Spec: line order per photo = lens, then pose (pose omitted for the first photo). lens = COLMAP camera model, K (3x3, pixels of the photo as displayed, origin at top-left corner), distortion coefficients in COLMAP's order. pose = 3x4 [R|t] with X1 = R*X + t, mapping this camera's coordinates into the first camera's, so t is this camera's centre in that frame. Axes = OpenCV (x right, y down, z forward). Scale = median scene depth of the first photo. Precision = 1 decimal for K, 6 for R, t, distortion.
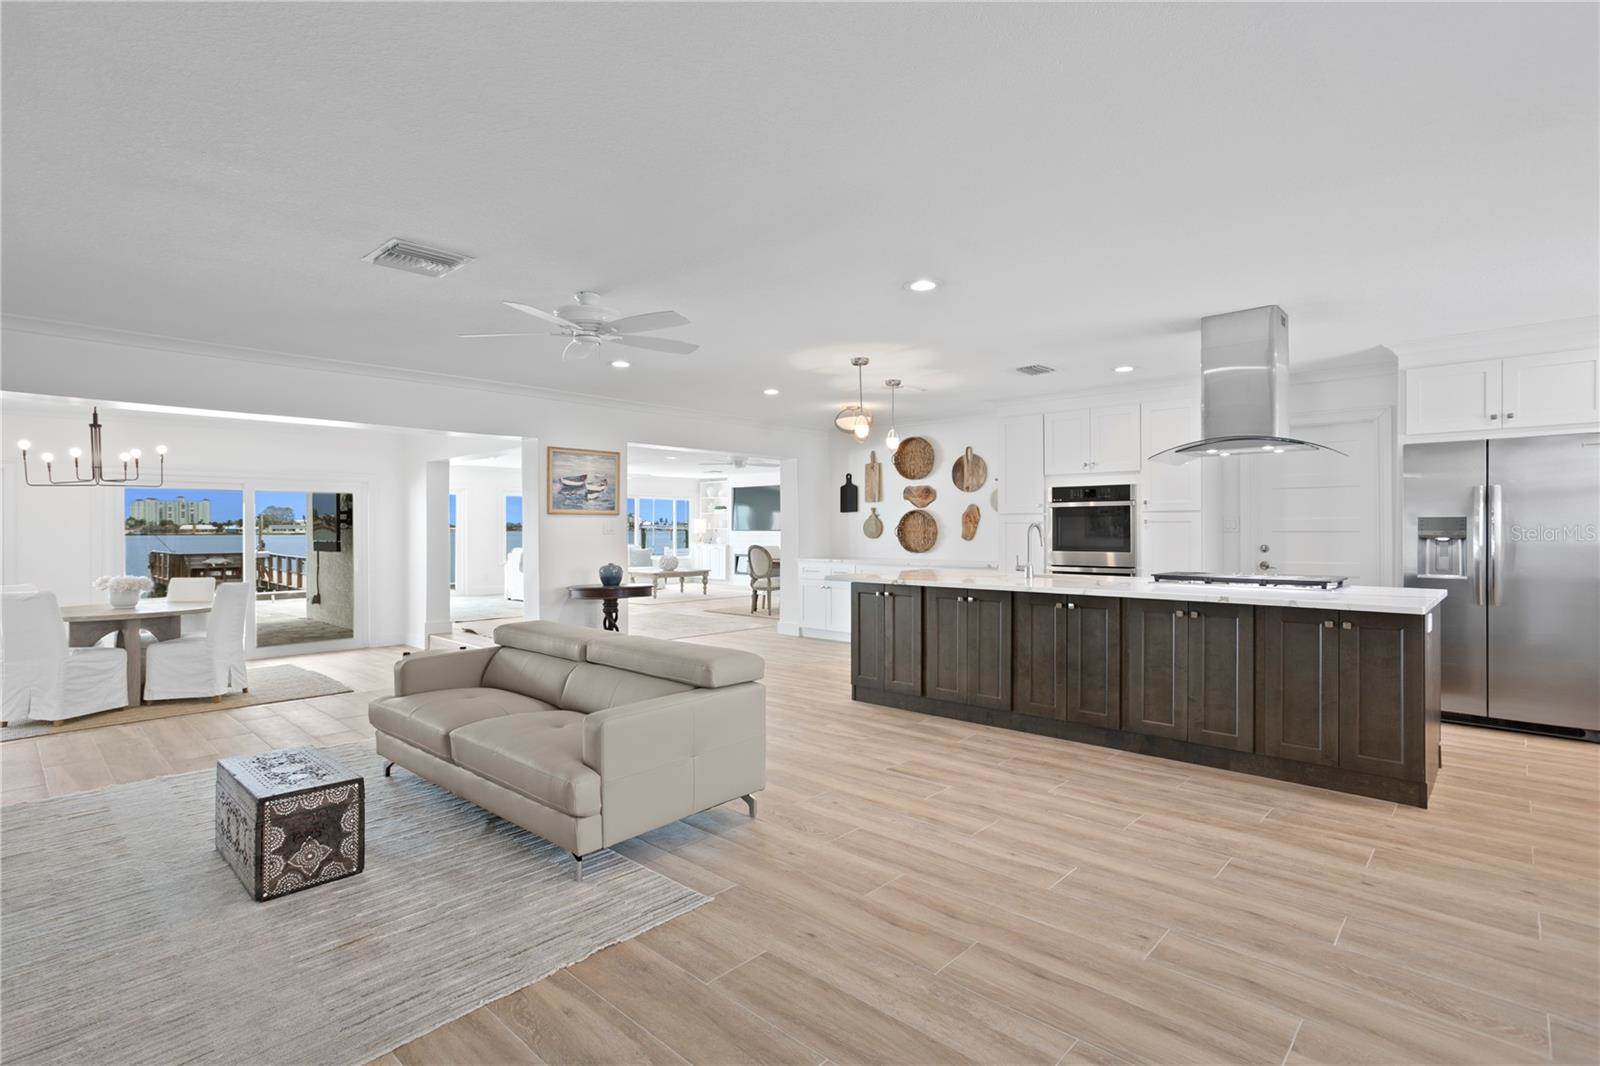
lens RADIAL K [[777.8, 0, 780.8], [0, 777.8, 529.7], [0, 0, 1]] dist [-0.046936, 0.031817]
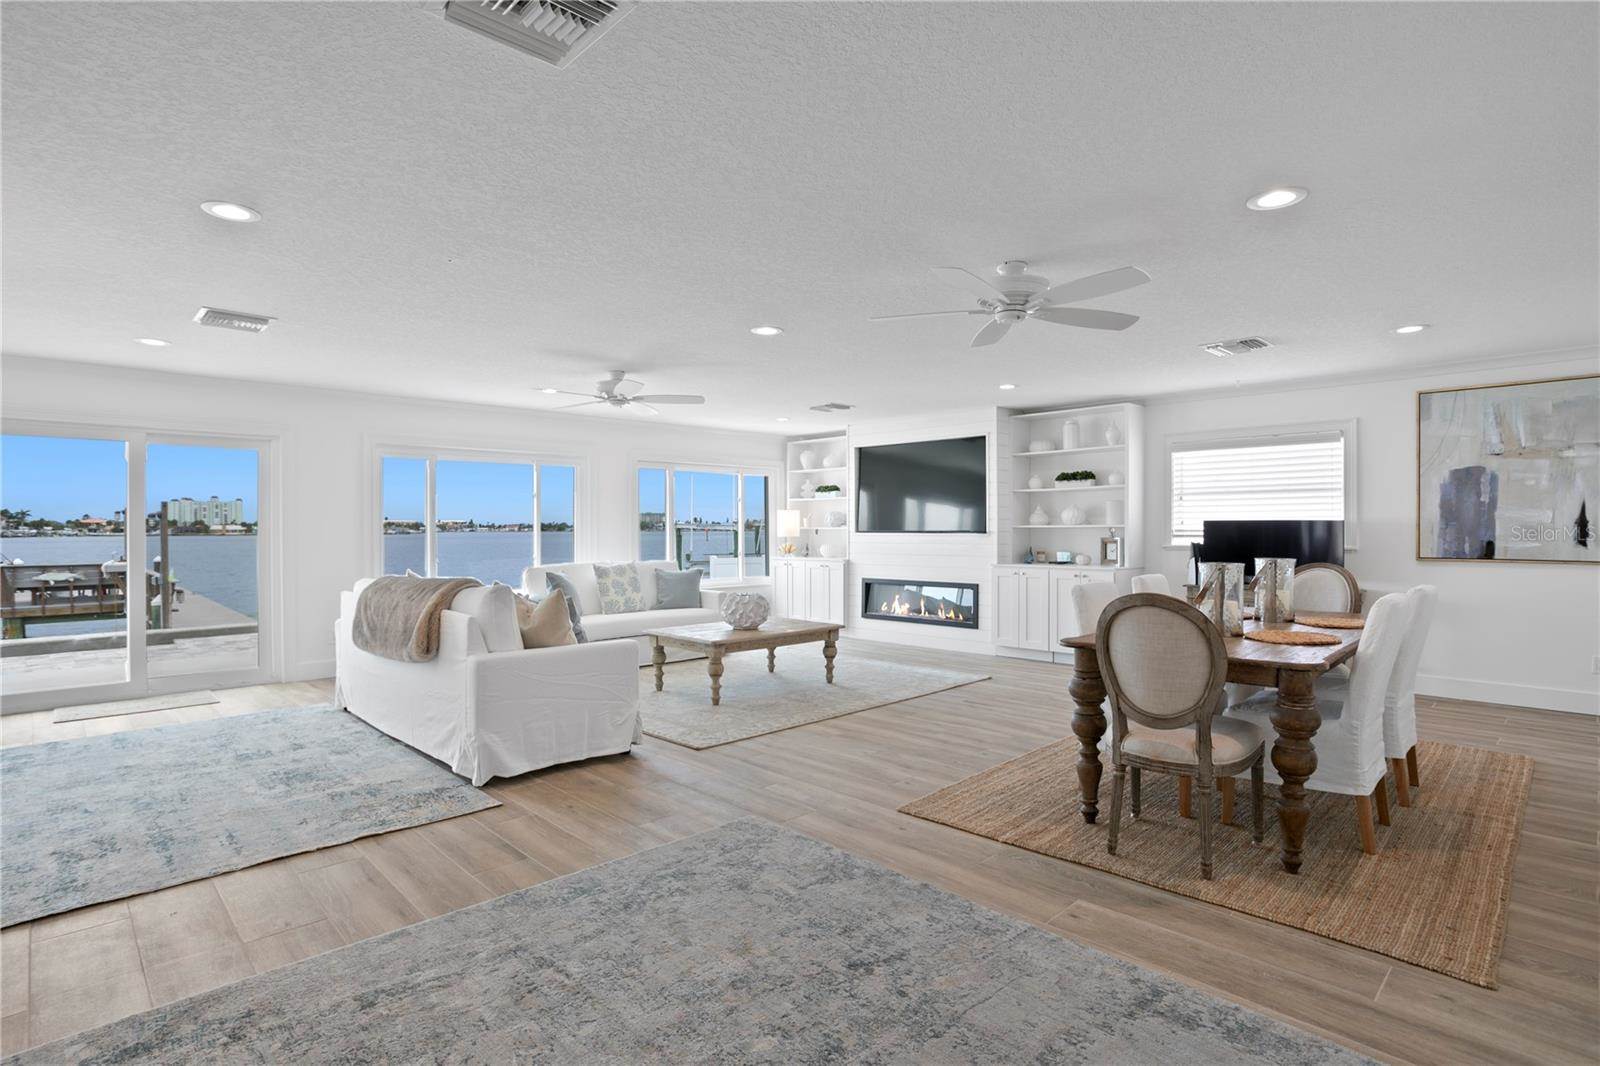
lens RADIAL K [[797.6, 0, 767.6], [0, 797.6, 528.6], [0, 0, 1]] dist [-0.004969, -0.000050]
pose [[0.998068, -0.001301, -0.062122, -0.224378], [0.001261, 0.999999, -0.000679, -0.002207], [0.062123, 0.000599, 0.998068, 1.213099]]
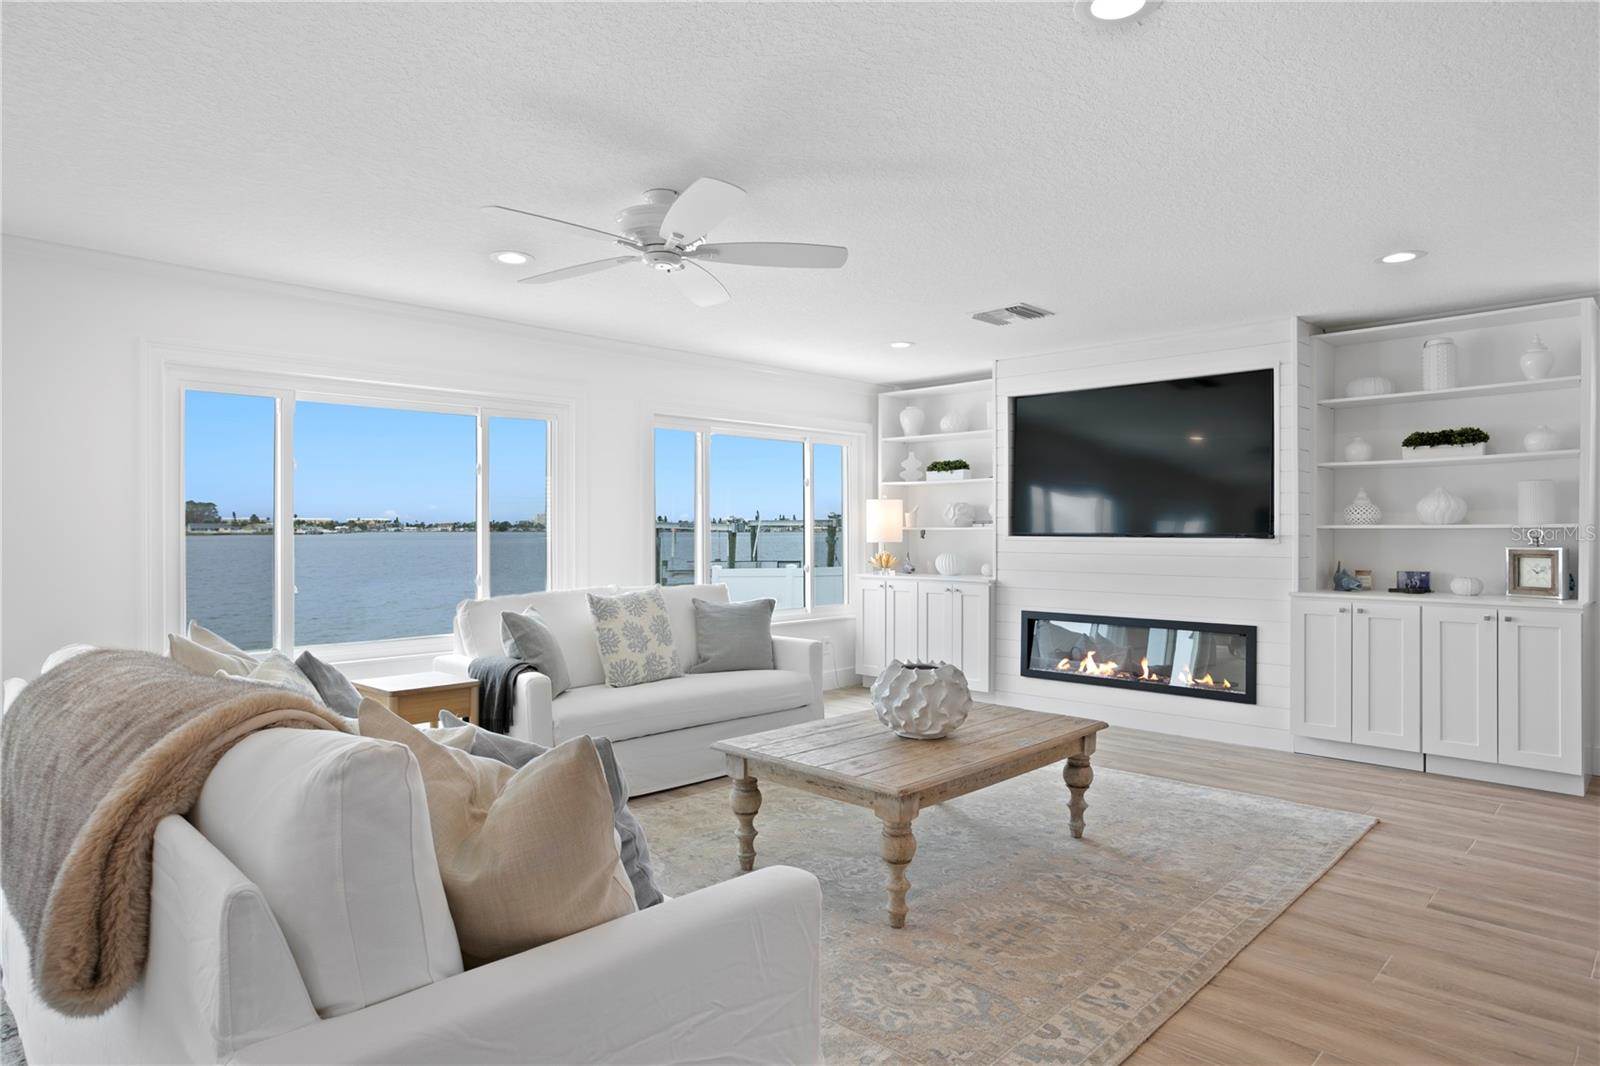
lens RADIAL K [[909.1, 0, 776.0], [0, 909.1, 529.4], [0, 0, 1]] dist [0.002827, -0.000106]
pose [[0.999742, 0.000058, -0.022696, -0.376920], [-0.000049, 1.000000, 0.000369, -0.003314], [0.022696, -0.000368, 0.999742, 1.618019]]
